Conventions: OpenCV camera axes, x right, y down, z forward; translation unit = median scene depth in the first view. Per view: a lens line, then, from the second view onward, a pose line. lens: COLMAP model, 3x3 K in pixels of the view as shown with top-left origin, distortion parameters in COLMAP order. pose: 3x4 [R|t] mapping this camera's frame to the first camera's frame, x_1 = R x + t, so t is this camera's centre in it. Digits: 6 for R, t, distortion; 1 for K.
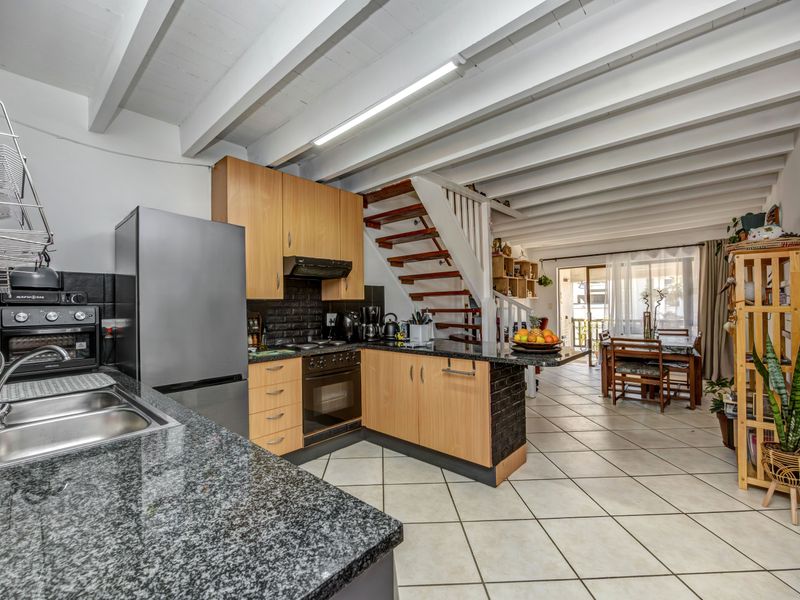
lens RADIAL K [[353.7, 0, 398.3], [0, 353.7, 300.5], [0, 0, 1]] dist [-0.001417, -0.000511]
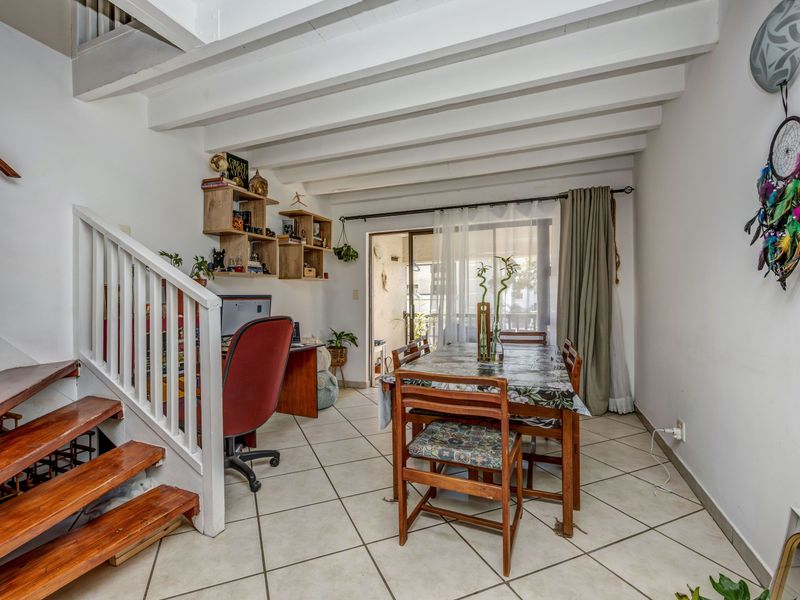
lens RADIAL K [[353.7, 0, 402.3], [0, 353.7, 299.3], [0, 0, 1]] dist [-0.001417, -0.000511]
pose [[0.941452, 0.004988, 0.337111, 0.347279], [-0.010054, 0.999861, 0.013284, 0.016715], [-0.336998, -0.015895, 0.941371, 0.461576]]
